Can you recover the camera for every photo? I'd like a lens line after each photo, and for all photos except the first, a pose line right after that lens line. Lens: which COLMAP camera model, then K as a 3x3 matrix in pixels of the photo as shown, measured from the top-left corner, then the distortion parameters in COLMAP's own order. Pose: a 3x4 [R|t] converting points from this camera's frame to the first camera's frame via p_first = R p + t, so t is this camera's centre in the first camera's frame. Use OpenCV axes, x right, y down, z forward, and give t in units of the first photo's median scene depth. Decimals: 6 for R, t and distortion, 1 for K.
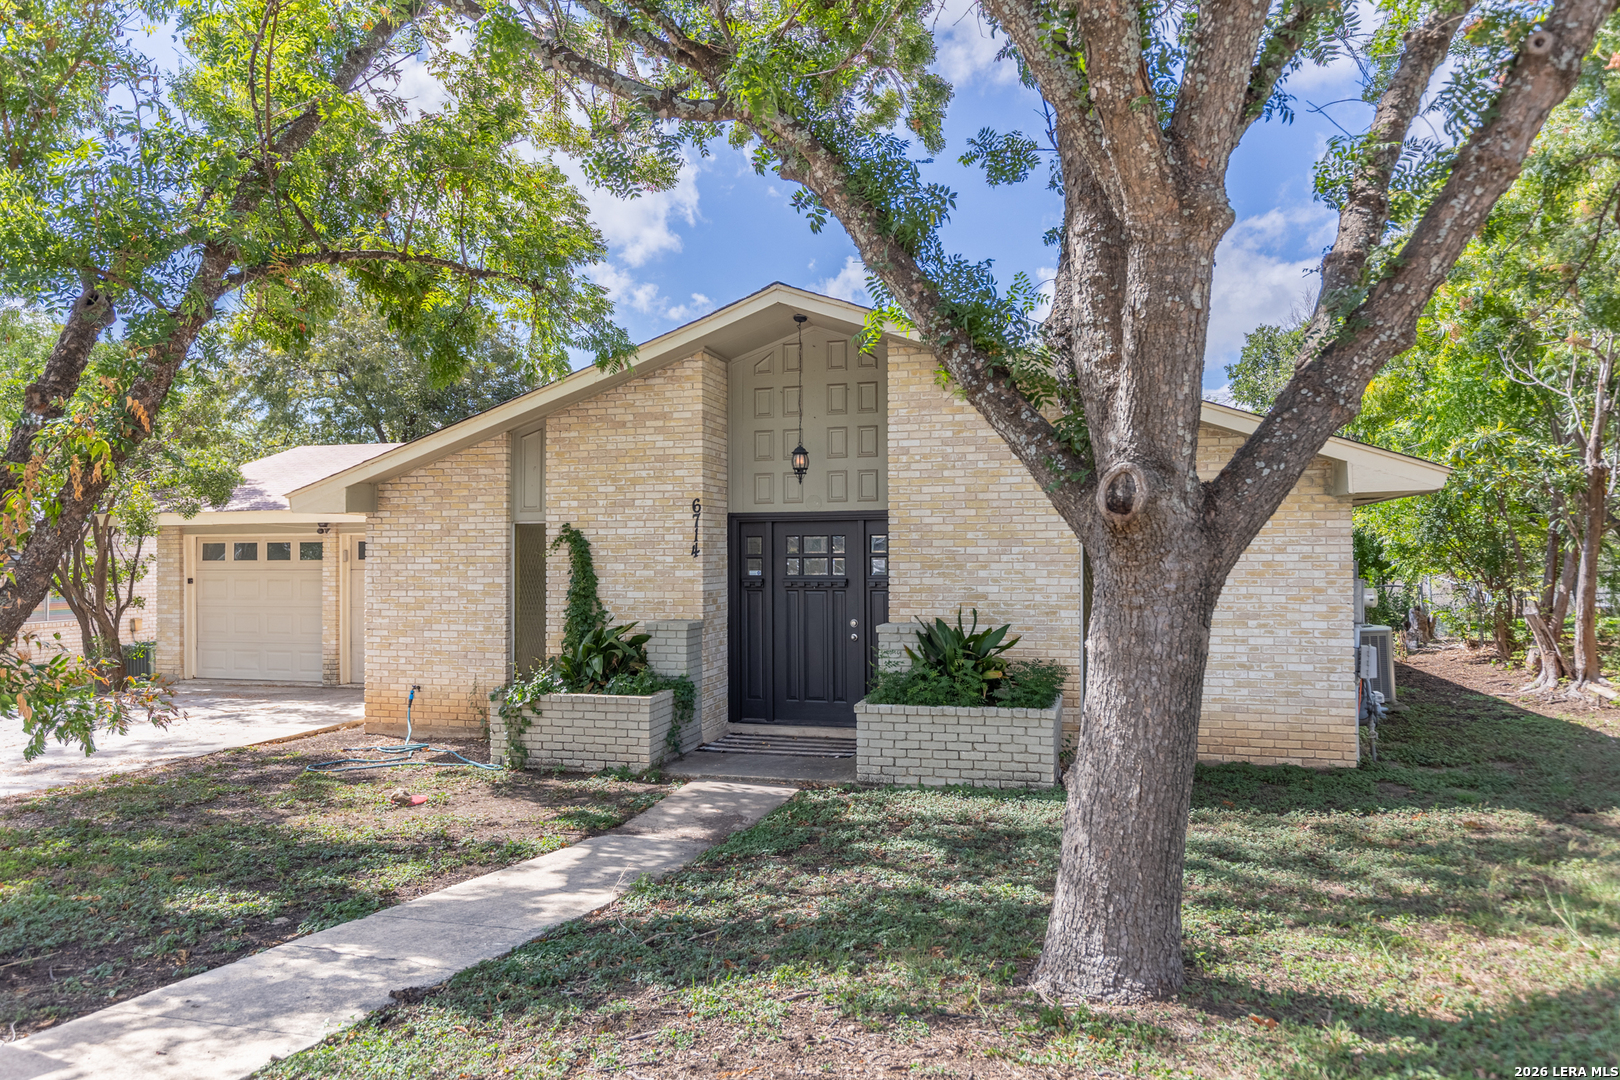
lens RADIAL K [[999.9, 0, 821.9], [0, 999.9, 540.4], [0, 0, 1]] dist [0.001505, 0.000645]
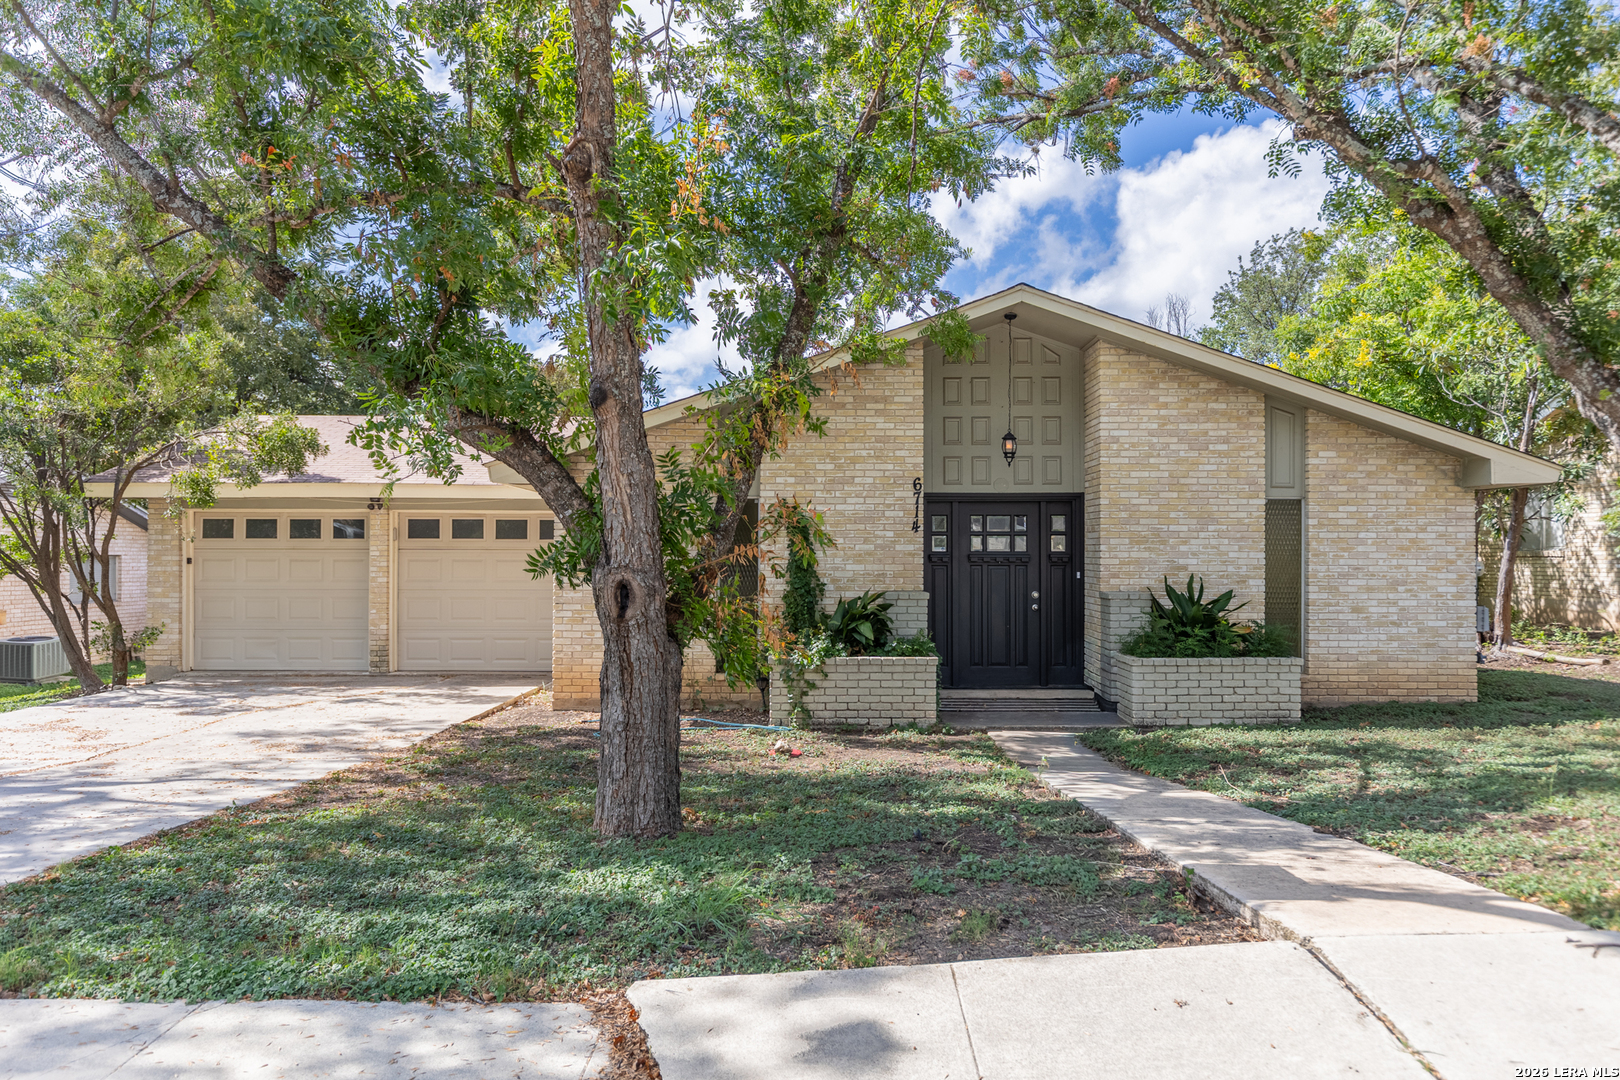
lens RADIAL K [[1043.0, 0, 811.8], [0, 1043.0, 536.9], [0, 0, 1]] dist [-0.005887, -0.004569]
pose [[0.968740, 0.012057, 0.247786, -0.512456], [-0.010689, 0.999919, -0.006865, 0.030563], [-0.247849, 0.004002, 0.968790, -0.056007]]
